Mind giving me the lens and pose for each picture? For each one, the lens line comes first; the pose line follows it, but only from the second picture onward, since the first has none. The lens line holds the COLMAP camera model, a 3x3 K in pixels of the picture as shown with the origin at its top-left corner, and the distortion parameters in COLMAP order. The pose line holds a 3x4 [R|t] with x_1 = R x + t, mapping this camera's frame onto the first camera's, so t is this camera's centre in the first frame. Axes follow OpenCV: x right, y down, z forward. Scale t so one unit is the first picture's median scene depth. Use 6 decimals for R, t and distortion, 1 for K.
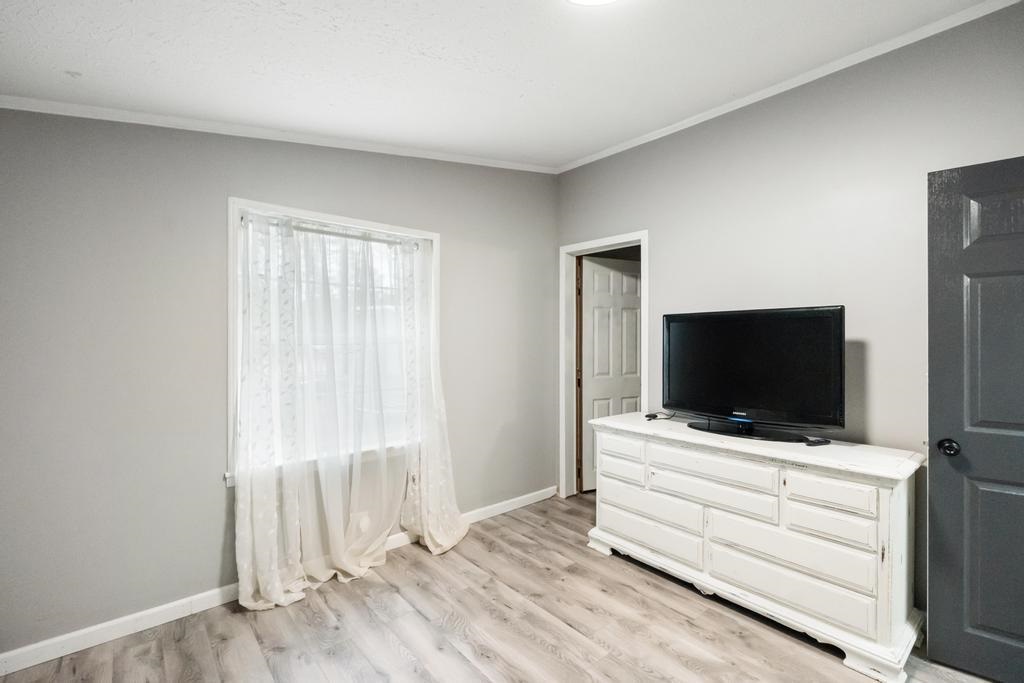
lens RADIAL K [[450.8, 0, 512.0], [0, 450.8, 340.2], [0, 0, 1]] dist [-0.004062, 0.000491]
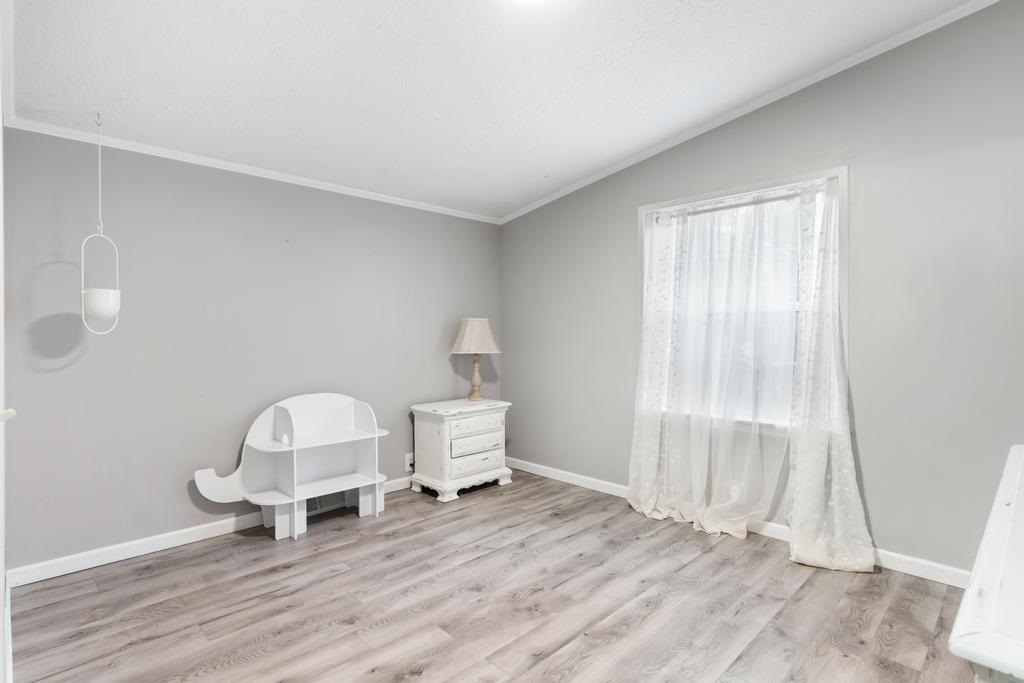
lens RADIAL K [[526.8, 0, 511.5], [0, 526.8, 338.6], [0, 0, 1]] dist [0.000386, 0.000114]
pose [[0.059895, 0.013597, -0.998112, 0.894460], [0.002017, 0.999904, 0.013743, 0.055229], [0.998203, -0.002837, 0.059861, 0.484049]]
